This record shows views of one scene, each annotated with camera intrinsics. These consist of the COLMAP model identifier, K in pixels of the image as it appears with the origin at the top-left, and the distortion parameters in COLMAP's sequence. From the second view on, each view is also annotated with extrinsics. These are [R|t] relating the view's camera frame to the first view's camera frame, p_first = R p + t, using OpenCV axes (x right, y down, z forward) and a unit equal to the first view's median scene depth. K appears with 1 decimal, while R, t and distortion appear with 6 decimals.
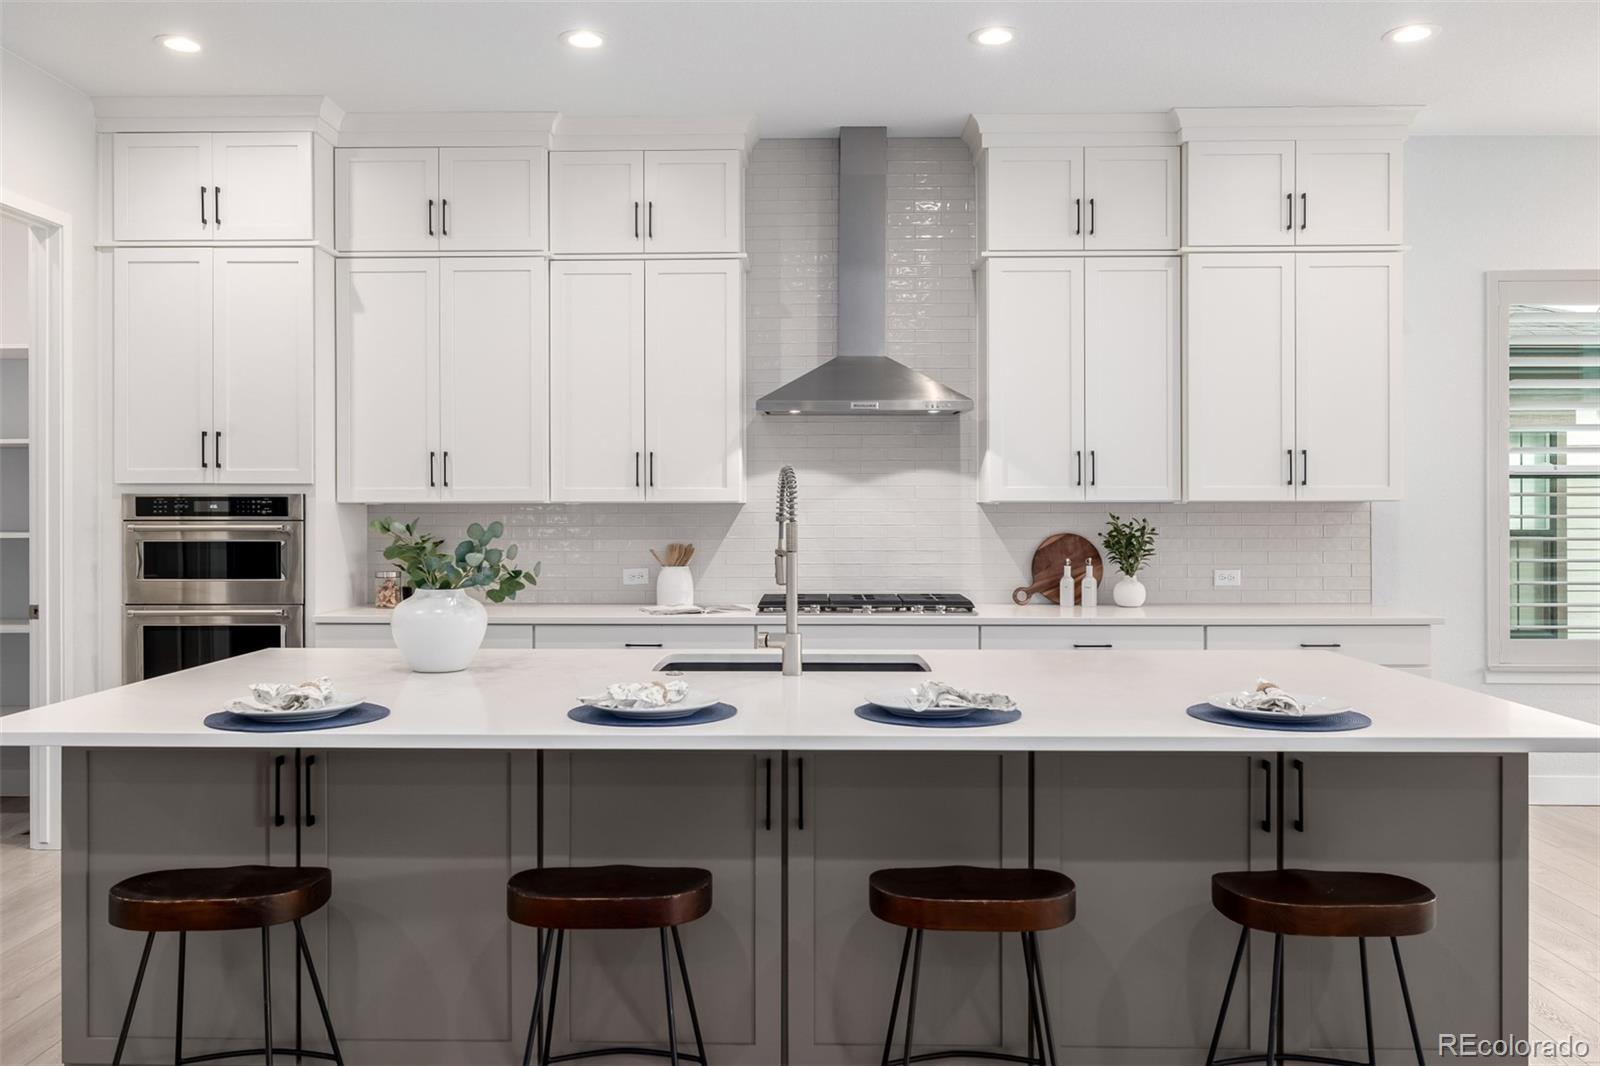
lens RADIAL K [[1198.1, 0, 792.8], [0, 1198.1, 518.5], [0, 0, 1]] dist [-0.011684, 0.000086]
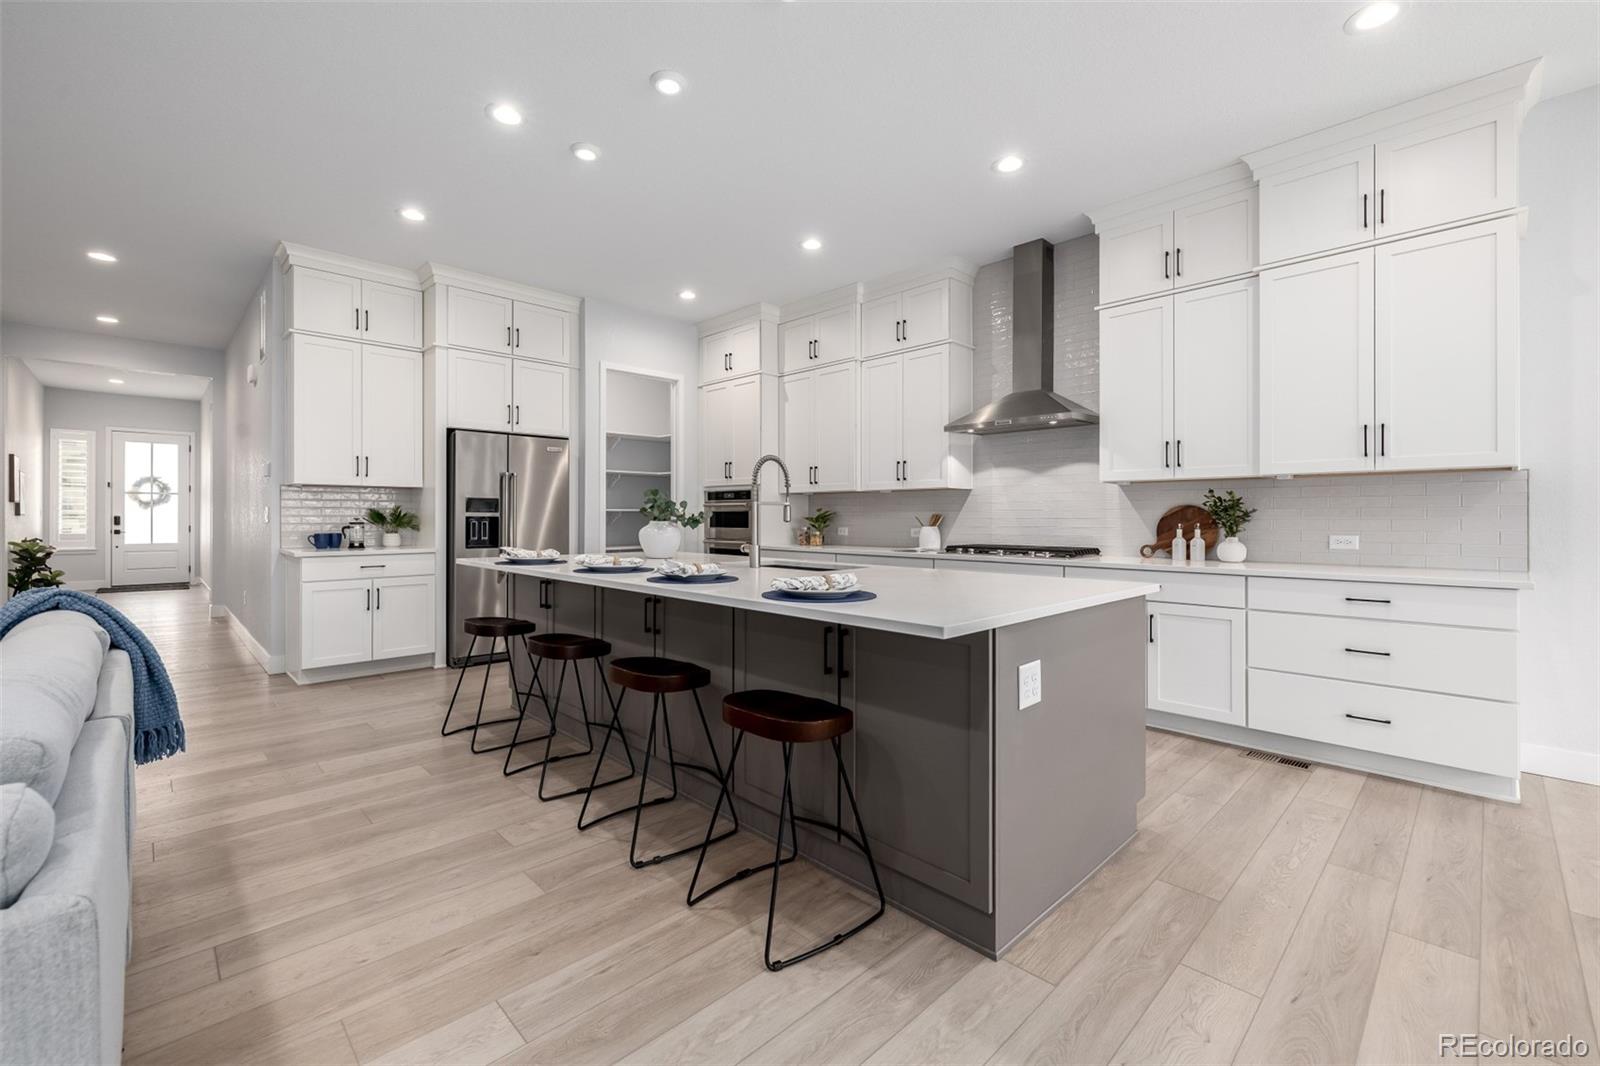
lens RADIAL K [[676.1, 0, 791.2], [0, 676.1, 517.6], [0, 0, 1]] dist [0.002841, -0.001501]
pose [[0.707293, 0.001602, -0.706919, 0.471845], [-0.007982, 0.999952, -0.005720, 0.035878], [0.706876, 0.009688, 0.707271, 0.173926]]
